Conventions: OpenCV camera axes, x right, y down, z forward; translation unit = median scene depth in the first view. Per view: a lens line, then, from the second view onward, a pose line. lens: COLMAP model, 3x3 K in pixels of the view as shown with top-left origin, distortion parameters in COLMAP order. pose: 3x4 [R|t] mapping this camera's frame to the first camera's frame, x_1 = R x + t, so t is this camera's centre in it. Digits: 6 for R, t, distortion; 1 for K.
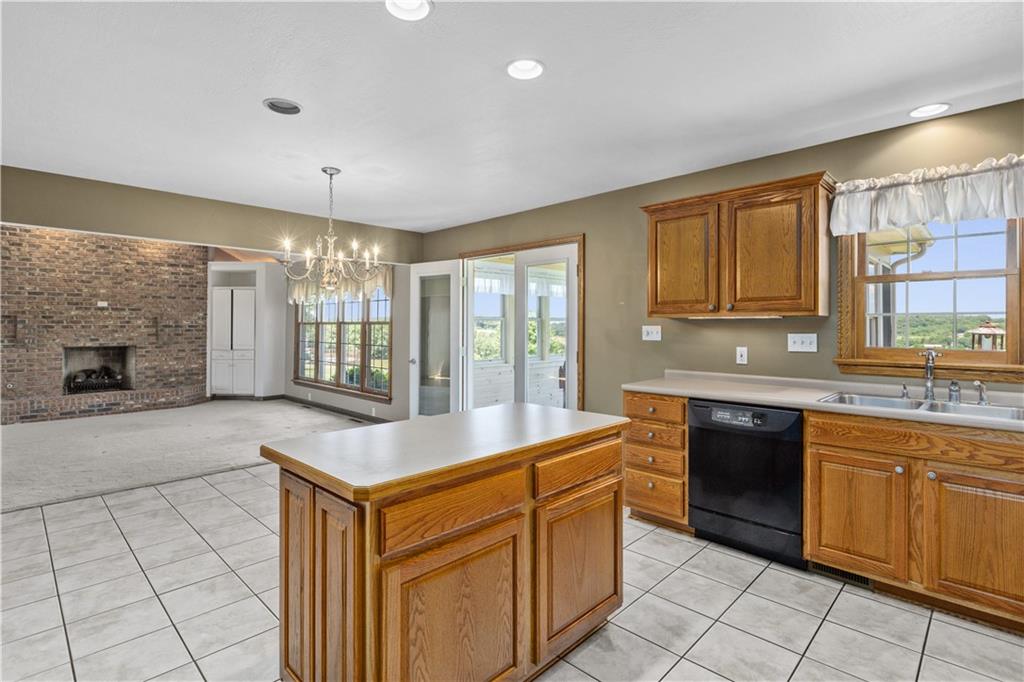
lens RADIAL K [[489.5, 0, 508.3], [0, 489.5, 322.0], [0, 0, 1]] dist [-0.004825, -0.000892]
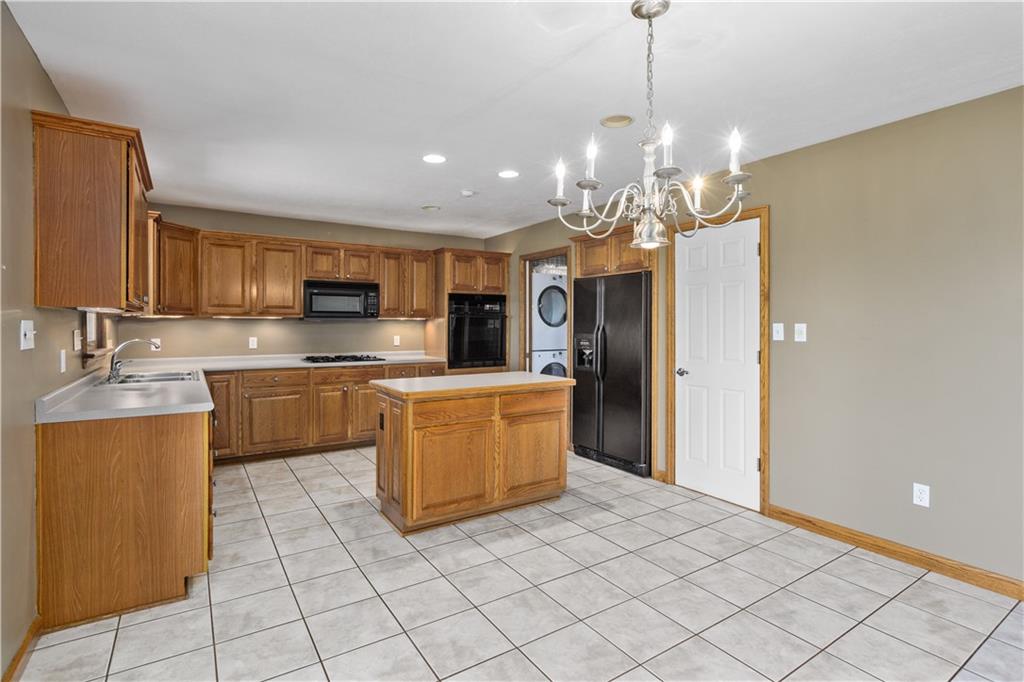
lens RADIAL K [[489.5, 0, 513.0], [0, 489.5, 328.3], [0, 0, 1]] dist [-0.004825, -0.000892]
pose [[-0.978065, -0.004159, 0.208259, -0.160820], [-0.004691, 0.999987, -0.002064, 0.008003], [-0.208248, -0.002995, -0.978071, 0.737547]]
